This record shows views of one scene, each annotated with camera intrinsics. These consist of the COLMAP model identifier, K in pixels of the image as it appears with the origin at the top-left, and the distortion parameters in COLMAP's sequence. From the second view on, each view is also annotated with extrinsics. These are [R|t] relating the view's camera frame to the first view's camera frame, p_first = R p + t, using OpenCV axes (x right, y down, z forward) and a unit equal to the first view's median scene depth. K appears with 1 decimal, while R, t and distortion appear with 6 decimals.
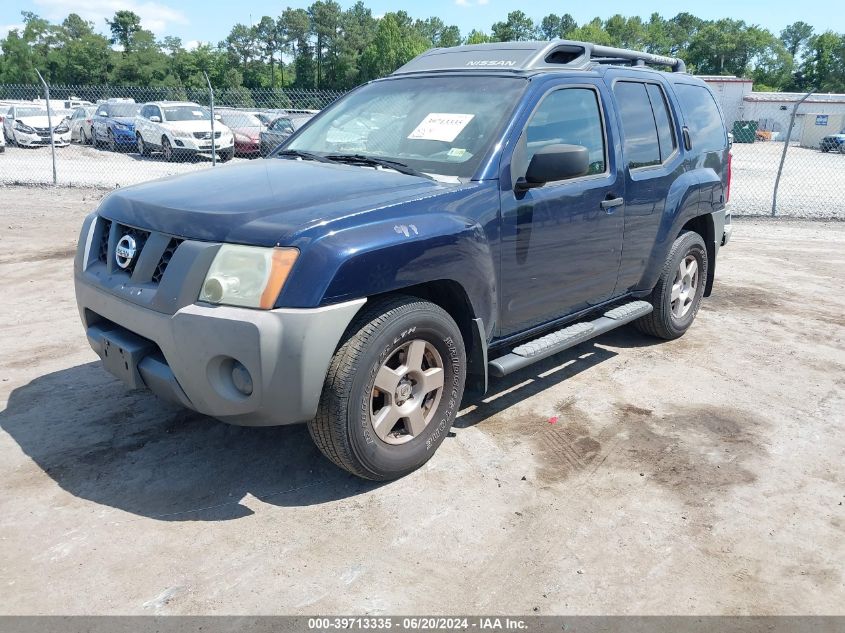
lens RADIAL K [[665.4, 0, 425.9], [0, 665.4, 315.4], [0, 0, 1]] dist [0.003894, 0.007586]
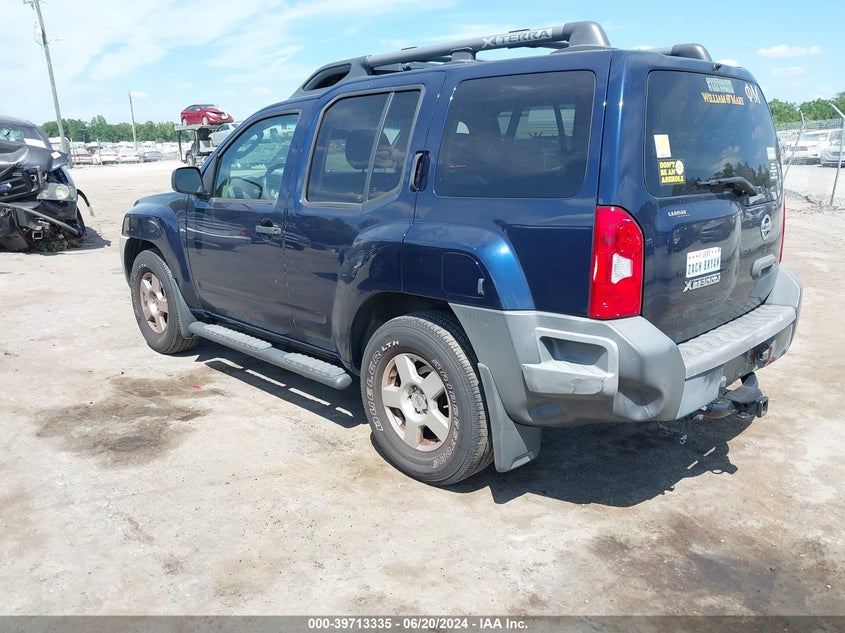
lens RADIAL K [[665.4, 0, 425.9], [0, 665.4, 315.4], [0, 0, 1]] dist [0.003894, 0.007586]
pose [[-0.046035, 0.223737, -0.973562, 1.322061], [-0.266406, 0.936548, 0.227828, -0.357017], [0.962761, 0.269851, 0.016491, 1.321540]]
